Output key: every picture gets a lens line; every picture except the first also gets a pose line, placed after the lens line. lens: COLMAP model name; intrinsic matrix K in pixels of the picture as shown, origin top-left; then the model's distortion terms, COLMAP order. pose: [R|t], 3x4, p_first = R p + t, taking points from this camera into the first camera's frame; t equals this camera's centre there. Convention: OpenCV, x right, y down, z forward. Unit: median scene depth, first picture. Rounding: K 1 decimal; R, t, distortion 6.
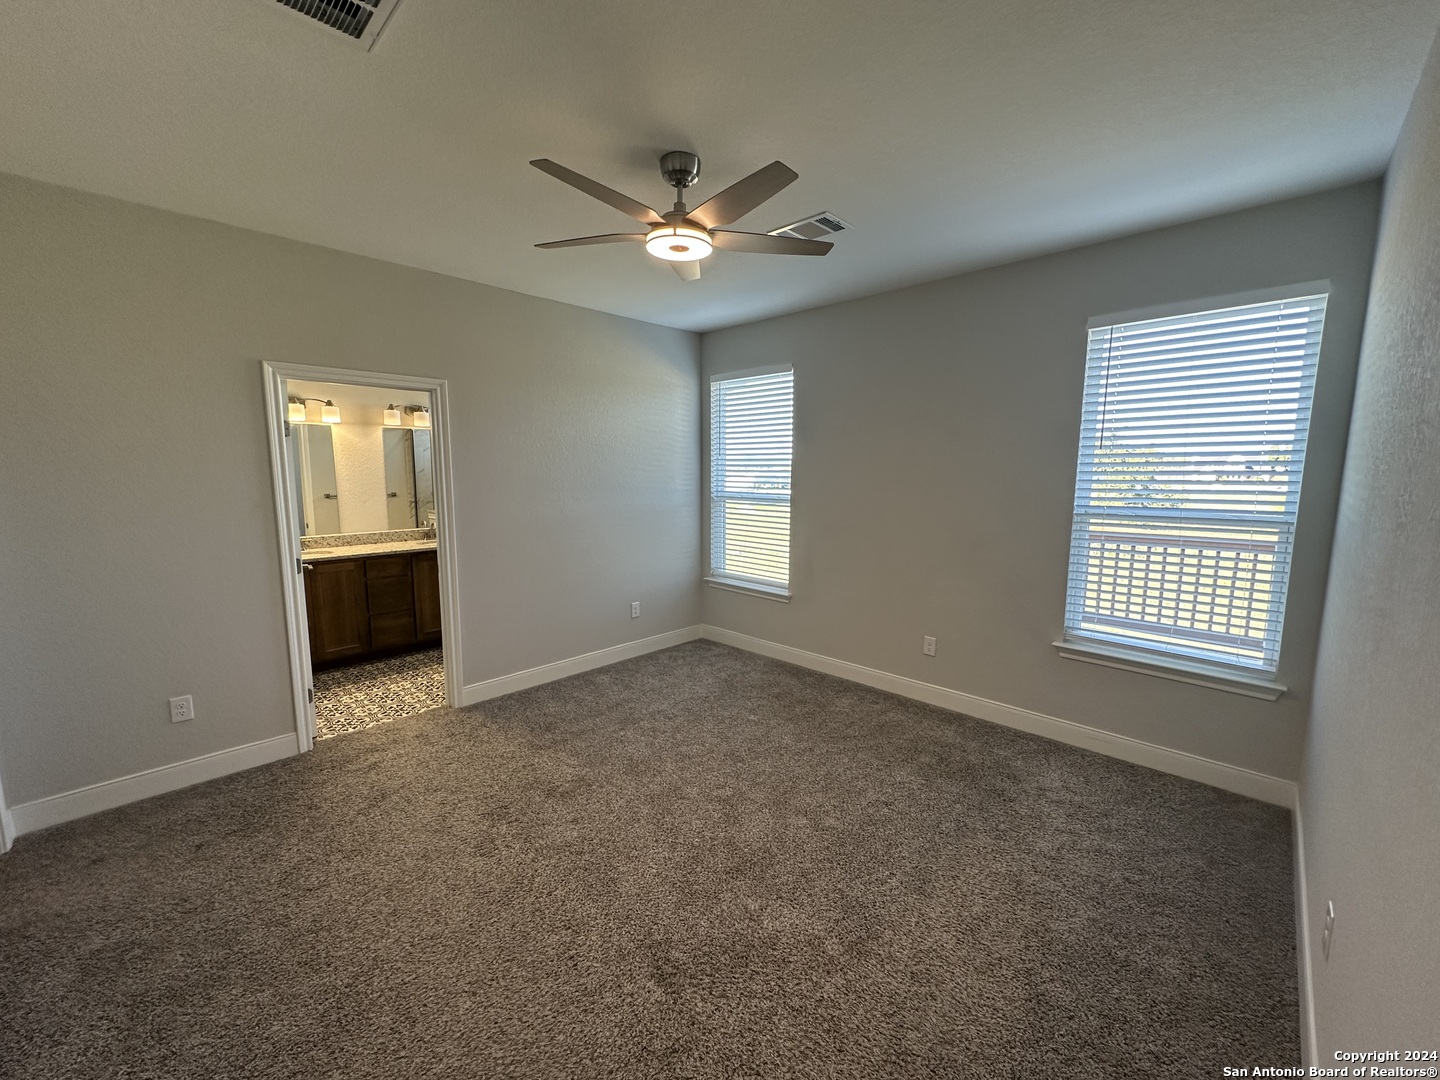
lens RADIAL K [[576.3, 0, 721.2], [0, 576.3, 543.4], [0, 0, 1]] dist [-0.002420, 0.000443]
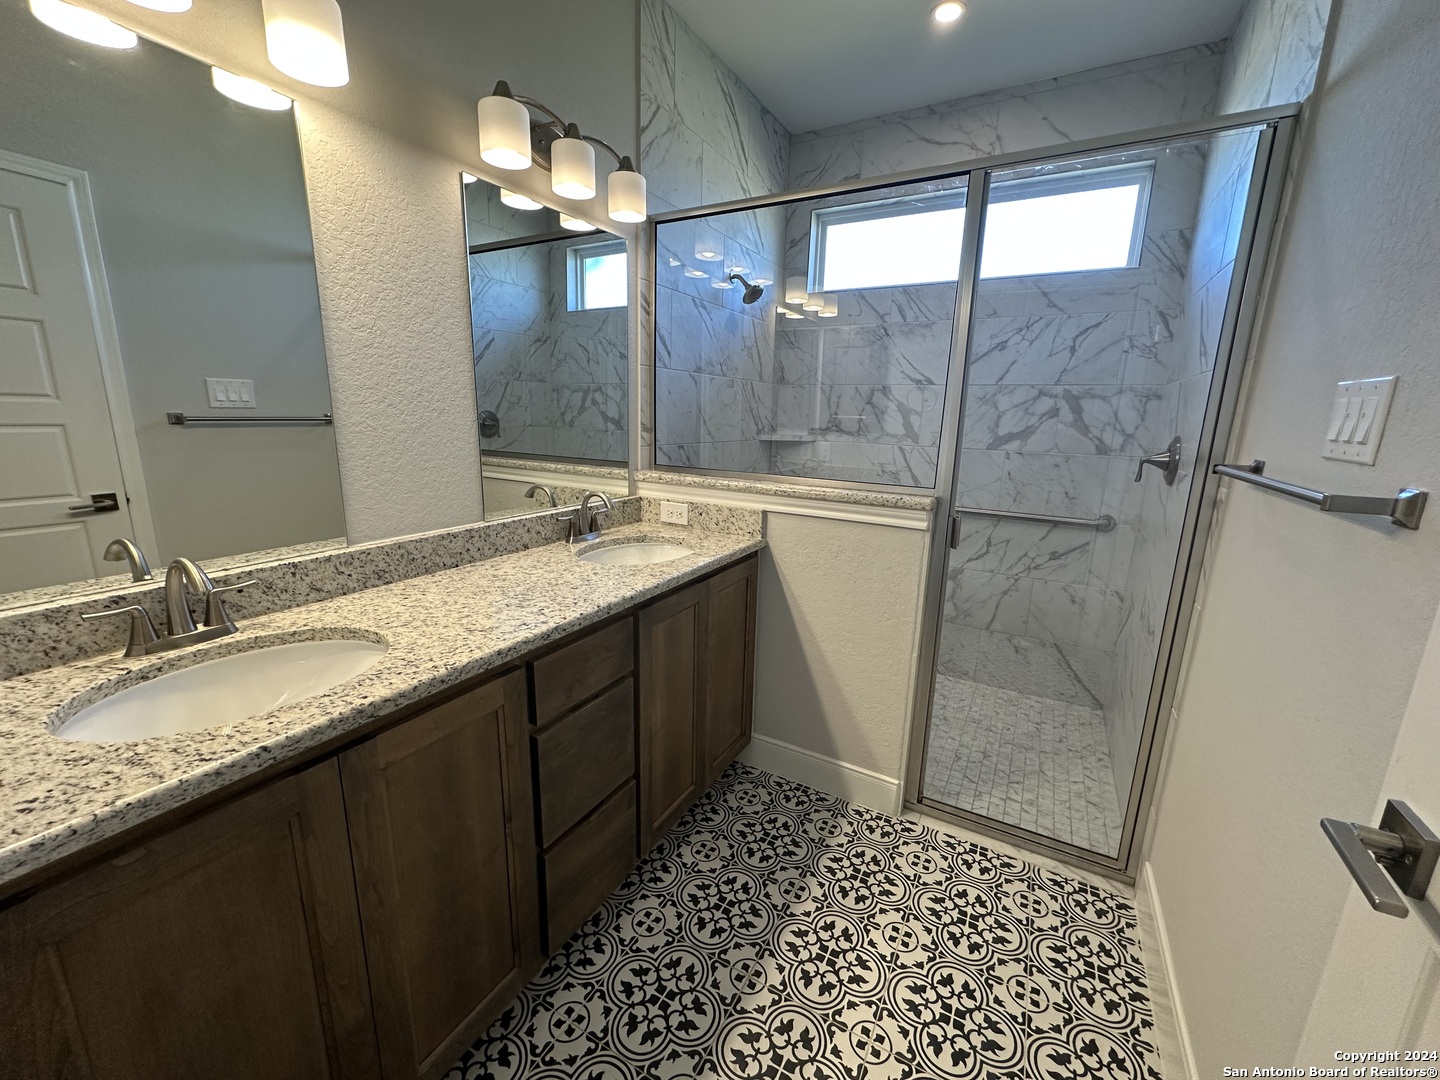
lens RADIAL K [[576.3, 0, 718.2], [0, 576.3, 536.7], [0, 0, 1]] dist [-0.002420, 0.000443]
pose [[0.969245, -0.031841, 0.244029, -0.541638], [0.010493, 0.996040, 0.088286, -0.042259], [-0.245874, -0.083010, 0.965741, 0.668322]]
